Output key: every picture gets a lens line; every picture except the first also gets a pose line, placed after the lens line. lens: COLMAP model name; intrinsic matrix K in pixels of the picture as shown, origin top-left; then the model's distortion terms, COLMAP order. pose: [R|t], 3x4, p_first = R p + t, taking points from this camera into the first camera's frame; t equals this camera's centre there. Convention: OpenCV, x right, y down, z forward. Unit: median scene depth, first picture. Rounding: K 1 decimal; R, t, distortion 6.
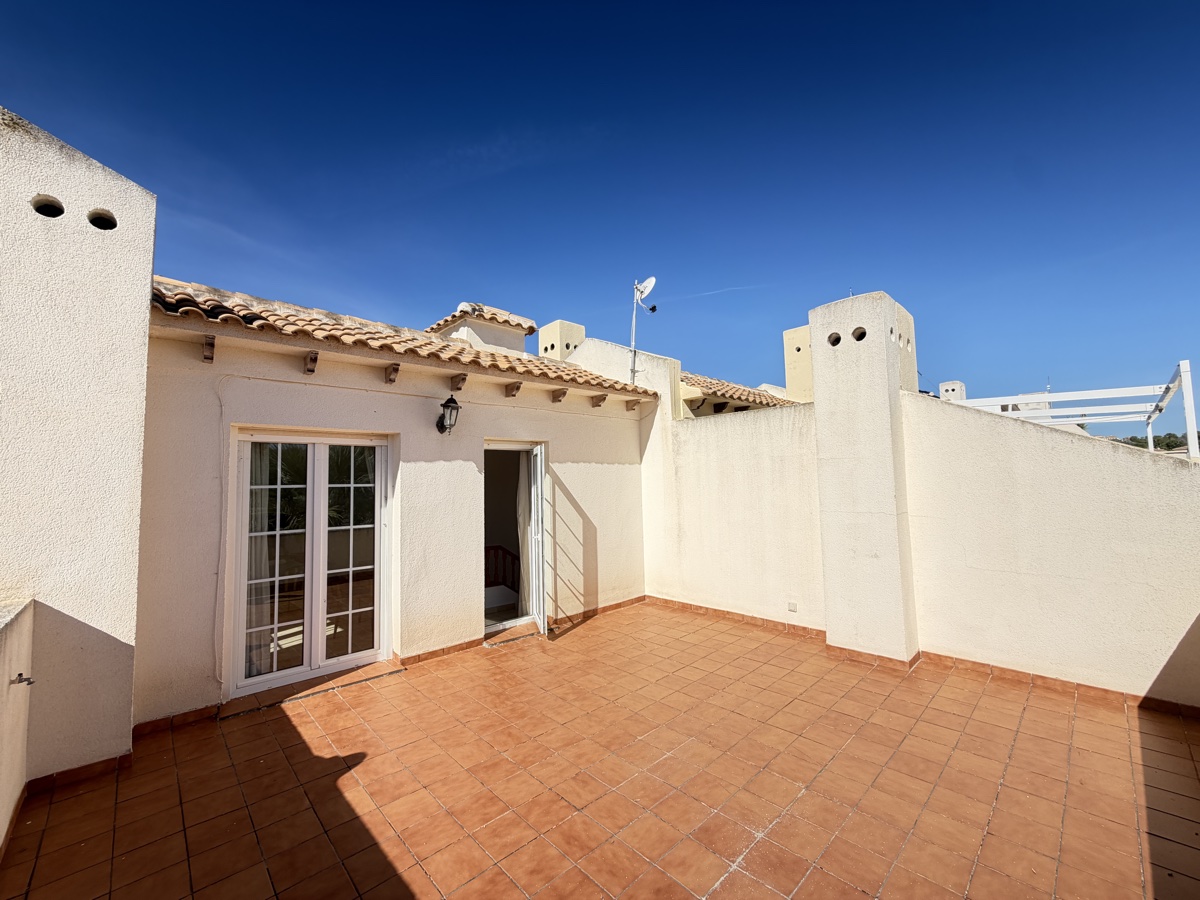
lens RADIAL K [[479.3, 0, 598.0], [0, 479.3, 451.9], [0, 0, 1]] dist [0.001091, -0.000429]
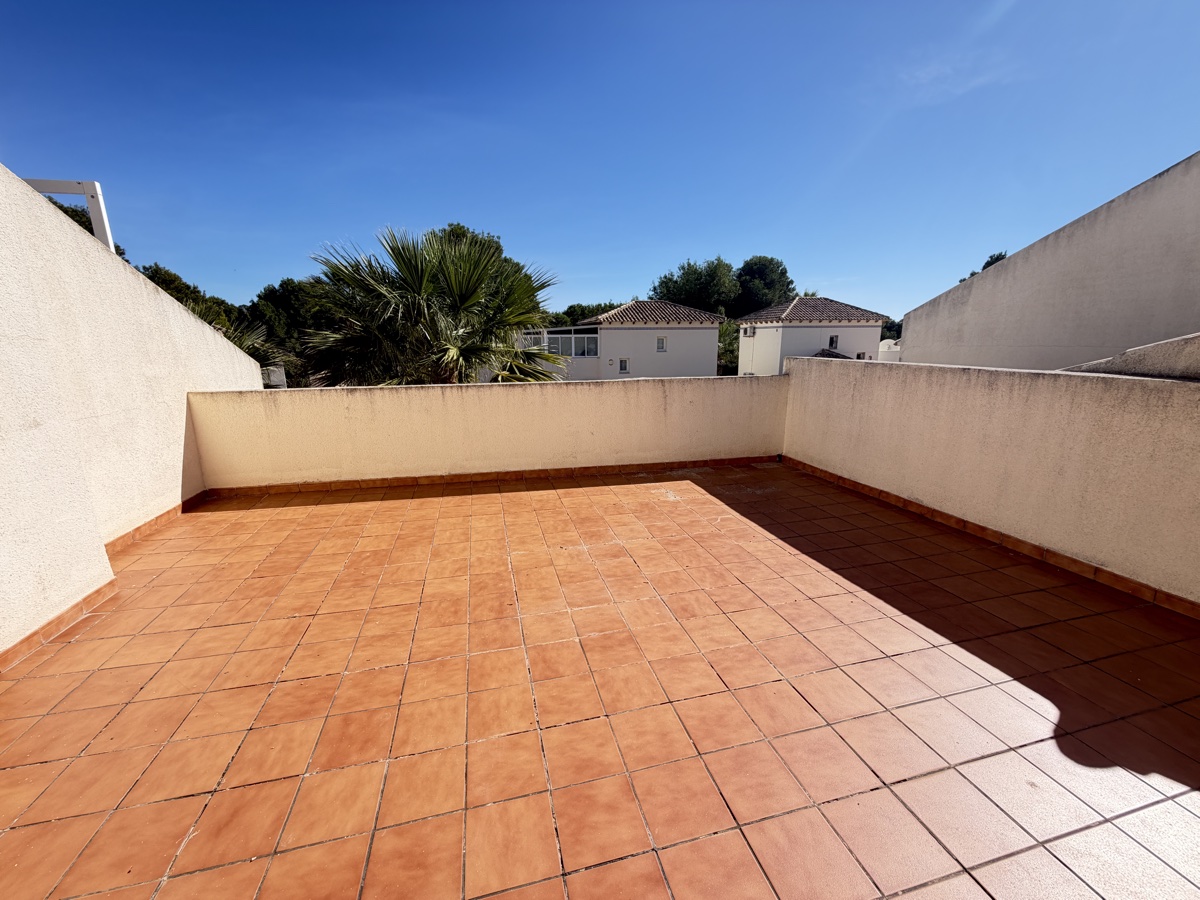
lens RADIAL K [[479.3, 0, 598.0], [0, 479.3, 451.9], [0, 0, 1]] dist [0.001091, -0.000429]
pose [[-0.869330, -0.084993, 0.486868, -0.273732], [-0.005157, 0.986608, 0.163026, 0.231415], [-0.494204, 0.139213, -0.858127, 1.657180]]
